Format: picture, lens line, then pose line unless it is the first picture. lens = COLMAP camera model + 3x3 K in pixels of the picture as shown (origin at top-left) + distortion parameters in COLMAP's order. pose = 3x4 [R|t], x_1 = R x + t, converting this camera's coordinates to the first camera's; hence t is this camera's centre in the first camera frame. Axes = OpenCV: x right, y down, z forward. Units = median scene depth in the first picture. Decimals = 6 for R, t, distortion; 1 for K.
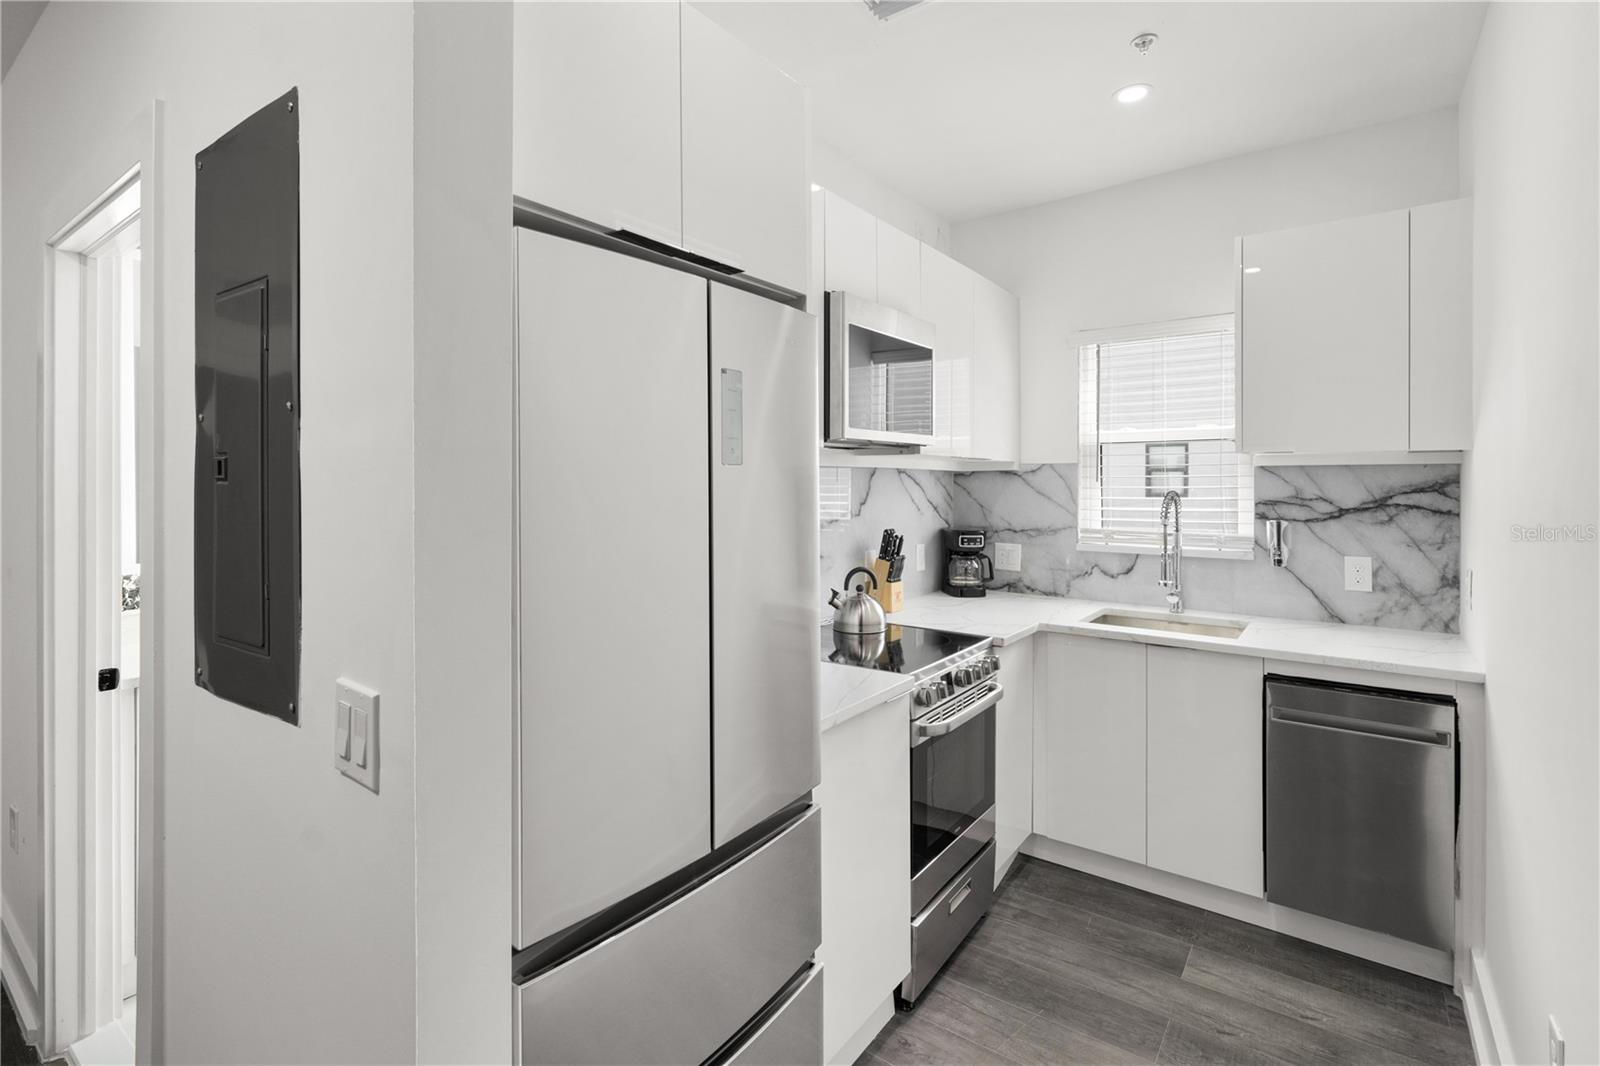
lens RADIAL K [[731.3, 0, 837.4], [0, 731.3, 490.9], [0, 0, 1]] dist [0.034183, -0.000075]
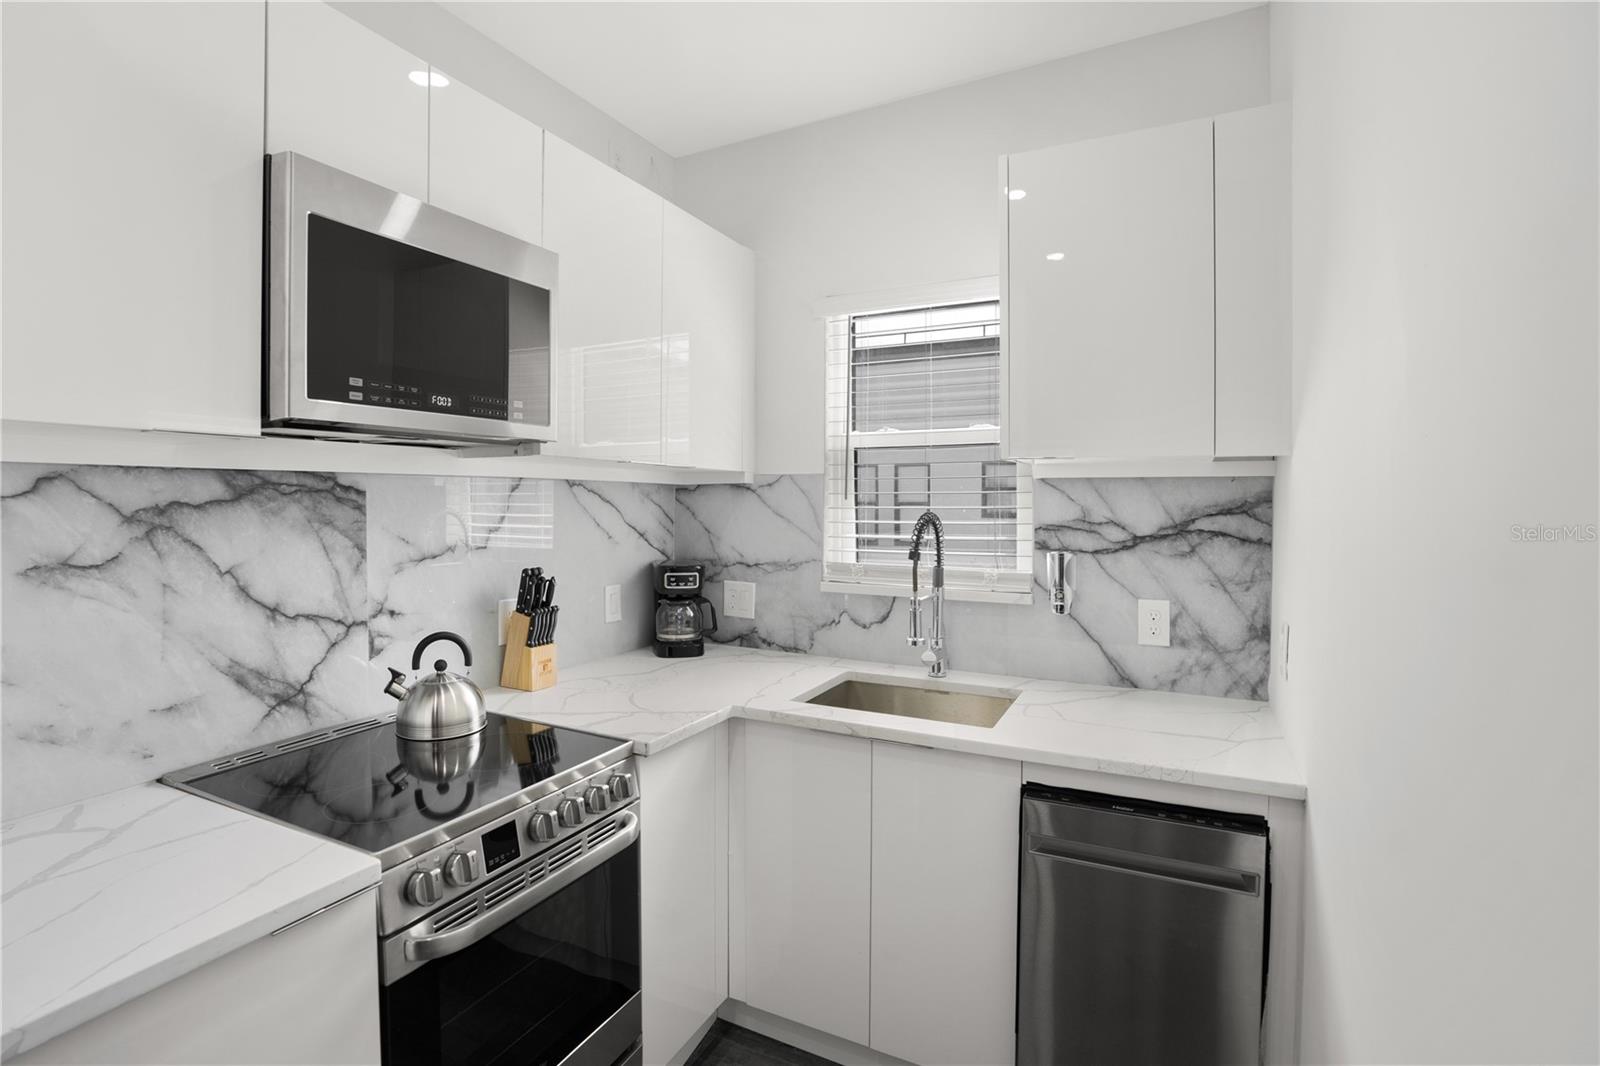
lens RADIAL K [[741.3, 0, 801.7], [0, 741.3, 522.1], [0, 0, 1]] dist [-0.020202, 0.000924]
pose [[0.989679, -0.000841, 0.143296, 0.238649], [-0.001446, 0.999873, 0.015857, -0.001342], [-0.143291, -0.015901, 0.989553, 0.311739]]
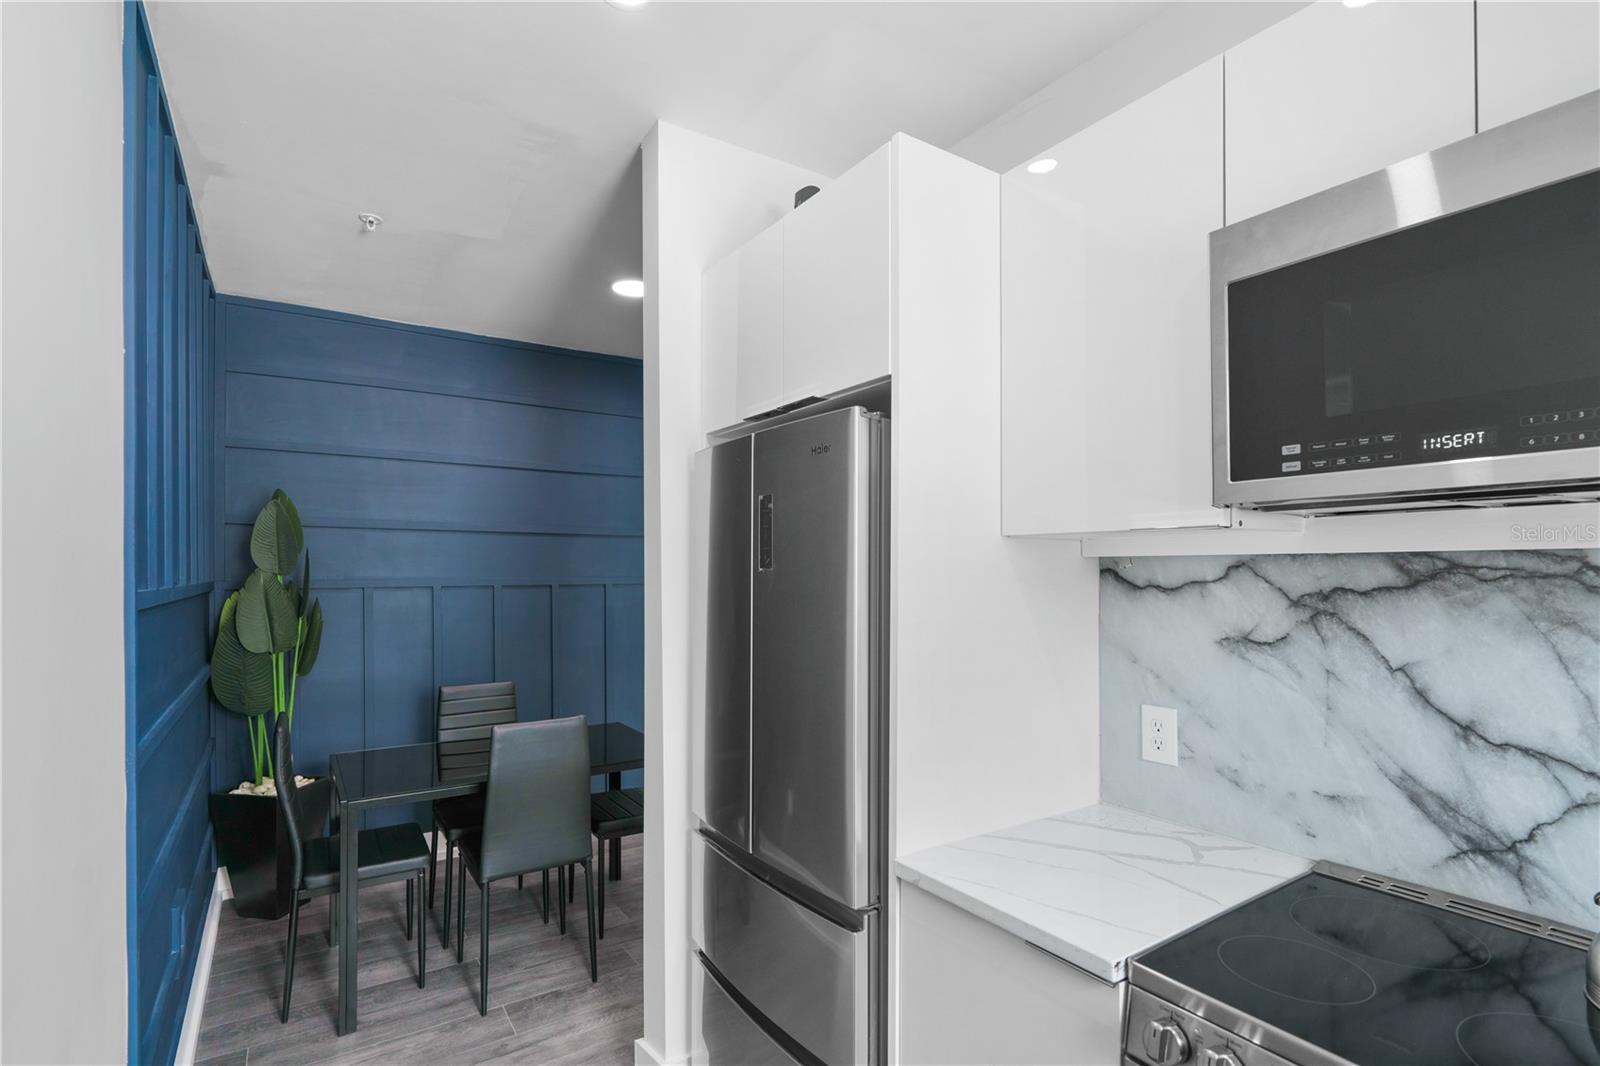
lens RADIAL K [[748.2, 0, 769.6], [0, 748.2, 573.8], [0, 0, 1]] dist [0.013721, -0.000080]
pose [[-0.374280, 0.008866, -0.927273, 0.479599], [-0.010141, 0.999855, 0.013653, -0.017960], [0.927260, 0.014514, -0.374136, 0.677953]]
